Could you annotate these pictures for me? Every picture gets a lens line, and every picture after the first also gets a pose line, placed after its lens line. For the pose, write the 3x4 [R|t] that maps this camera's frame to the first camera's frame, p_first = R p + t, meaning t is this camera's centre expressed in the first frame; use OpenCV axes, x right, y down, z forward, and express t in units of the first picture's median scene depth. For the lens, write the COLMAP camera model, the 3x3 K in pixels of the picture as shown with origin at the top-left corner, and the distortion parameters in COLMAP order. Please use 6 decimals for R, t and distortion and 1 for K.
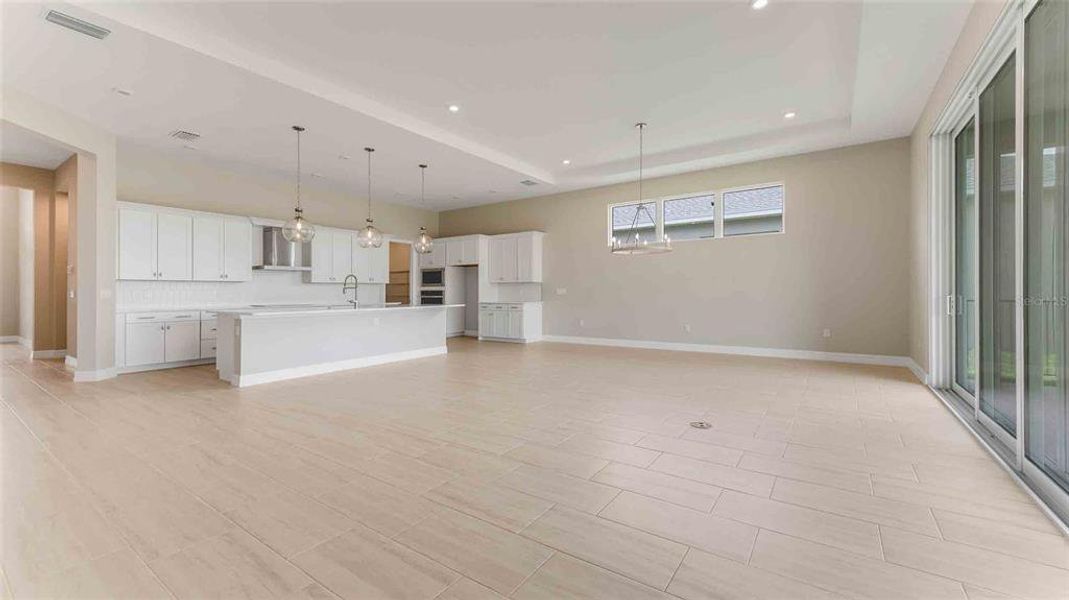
lens RADIAL K [[443.1, 0, 538.3], [0, 443.1, 299.3], [0, 0, 1]] dist [0.009818, 0.000773]
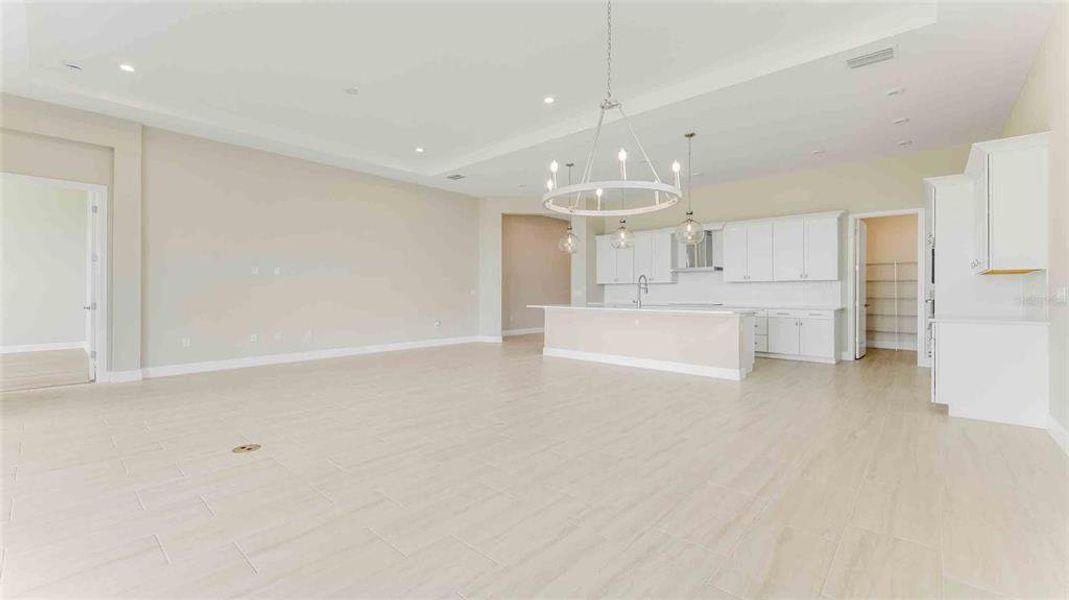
lens RADIAL K [[443.1, 0, 537.7], [0, 443.1, 291.6], [0, 0, 1]] dist [0.009818, 0.000773]
pose [[-0.136852, 0.005106, -0.990578, 0.630547], [-0.020572, 0.999756, 0.007995, -0.020757], [0.990378, 0.021472, -0.136713, 0.918307]]
